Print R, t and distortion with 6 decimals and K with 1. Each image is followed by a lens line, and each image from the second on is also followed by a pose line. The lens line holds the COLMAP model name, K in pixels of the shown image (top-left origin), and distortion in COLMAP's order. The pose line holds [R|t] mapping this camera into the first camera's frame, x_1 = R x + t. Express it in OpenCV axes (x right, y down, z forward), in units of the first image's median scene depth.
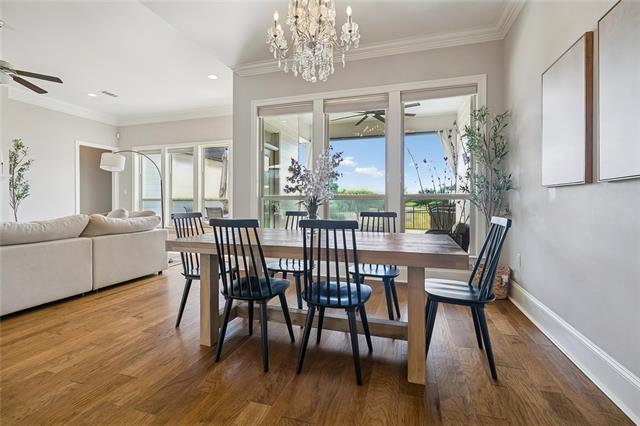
lens RADIAL K [[290.4, 0, 316.1], [0, 290.4, 203.5], [0, 0, 1]] dist [0.001003, 0.000158]
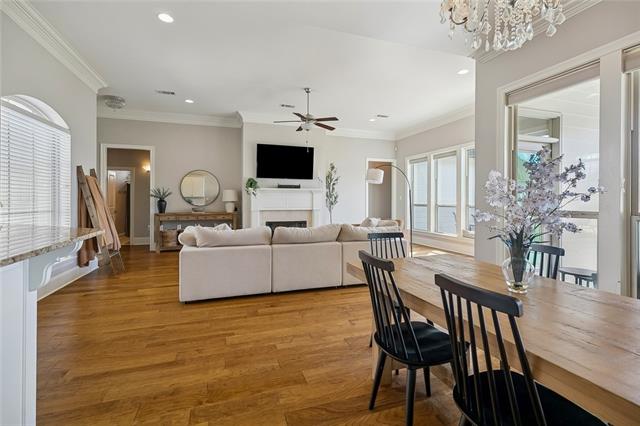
lens RADIAL K [[290.4, 0, 316.1], [0, 290.4, 203.5], [0, 0, 1]] dist [0.001003, 0.000158]
pose [[0.592463, 0.007694, -0.805561, 0.178162], [-0.008057, 0.999961, 0.003625, -0.060691], [0.805557, 0.004343, 0.592502, 0.209720]]
